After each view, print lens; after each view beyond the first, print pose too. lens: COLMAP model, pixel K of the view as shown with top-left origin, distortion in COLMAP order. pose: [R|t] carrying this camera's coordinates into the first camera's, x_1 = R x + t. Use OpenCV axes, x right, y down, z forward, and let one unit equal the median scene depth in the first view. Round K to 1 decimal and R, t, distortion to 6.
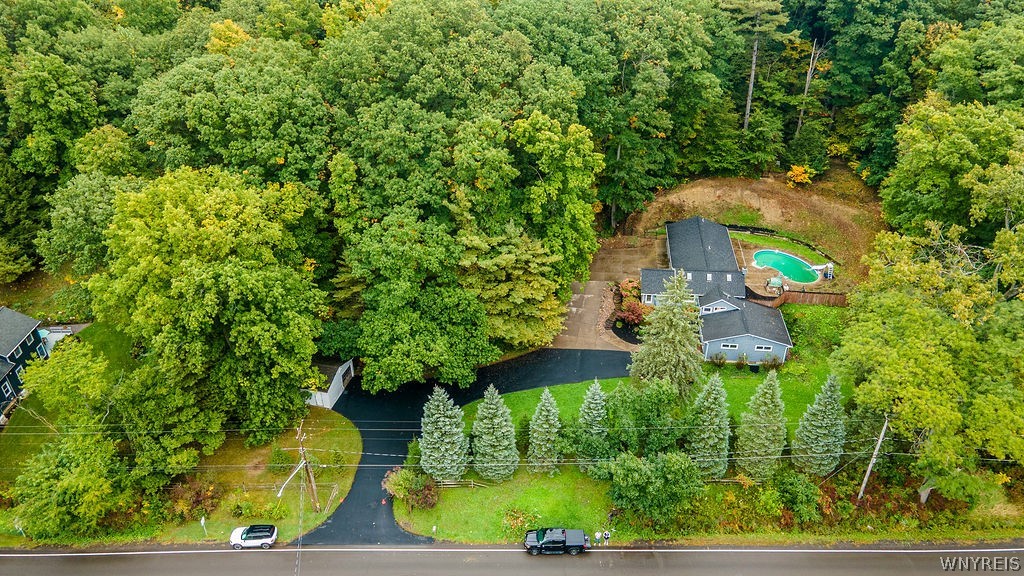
lens RADIAL K [[754.2, 0, 512.0], [0, 754.2, 288.0], [0, 0, 1]] dist [0.005943, 0.002918]
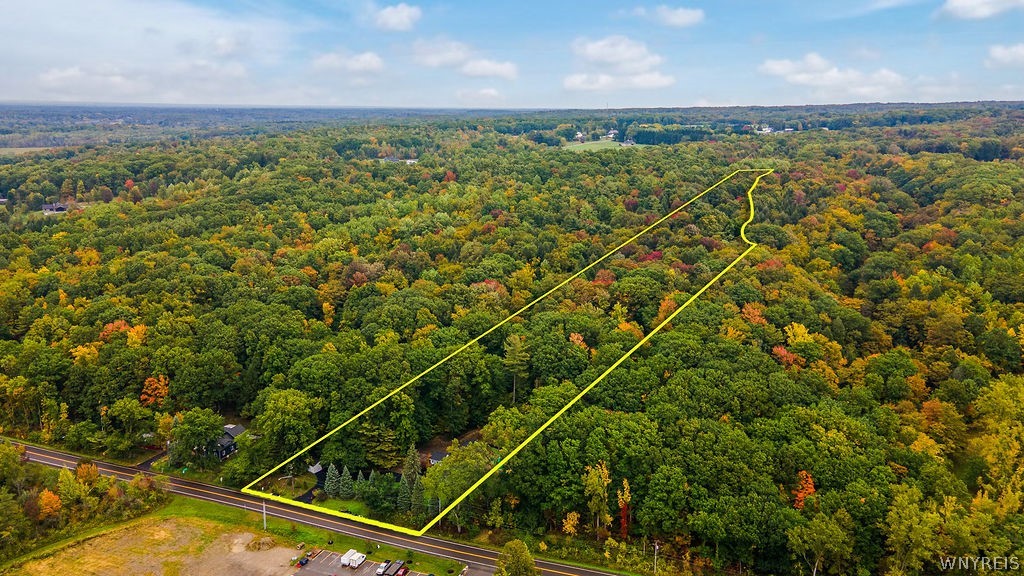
lens RADIAL K [[754.2, 0, 512.0], [0, 754.2, 288.0], [0, 0, 1]] dist [0.005943, 0.002918]
pose [[0.916641, 0.102566, -0.386328, 1.346873], [-0.218324, 0.938078, -0.268969, 0.090364], [0.334818, 0.330893, 0.882273, -1.418151]]
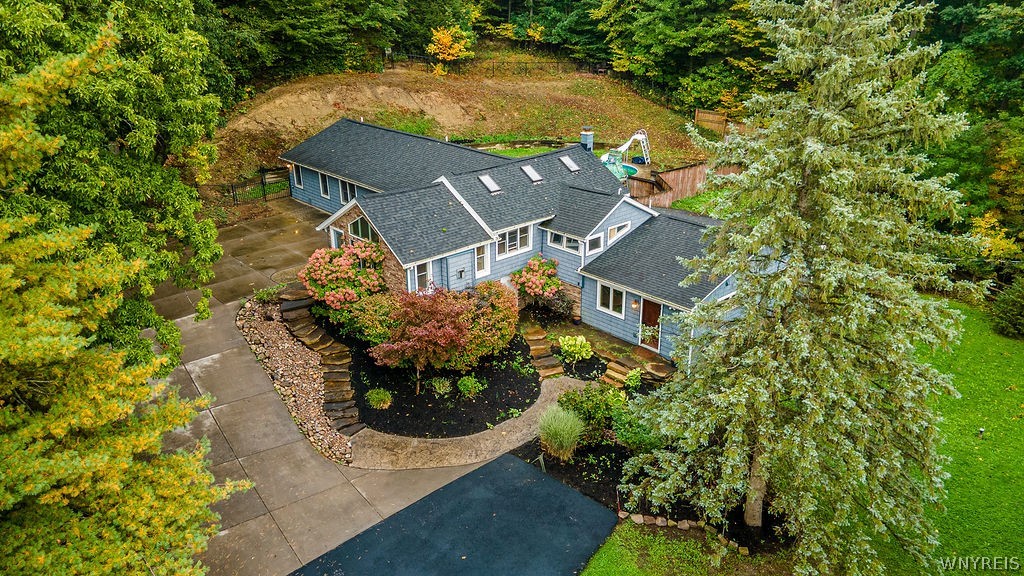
lens RADIAL K [[754.2, 0, 512.0], [0, 754.2, 288.0], [0, 0, 1]] dist [0.005943, 0.002918]
pose [[0.653582, -0.274580, 0.705292, -0.005140], [0.408696, 0.912367, -0.023534, 0.035281], [-0.637023, 0.303632, 0.708526, 0.705833]]
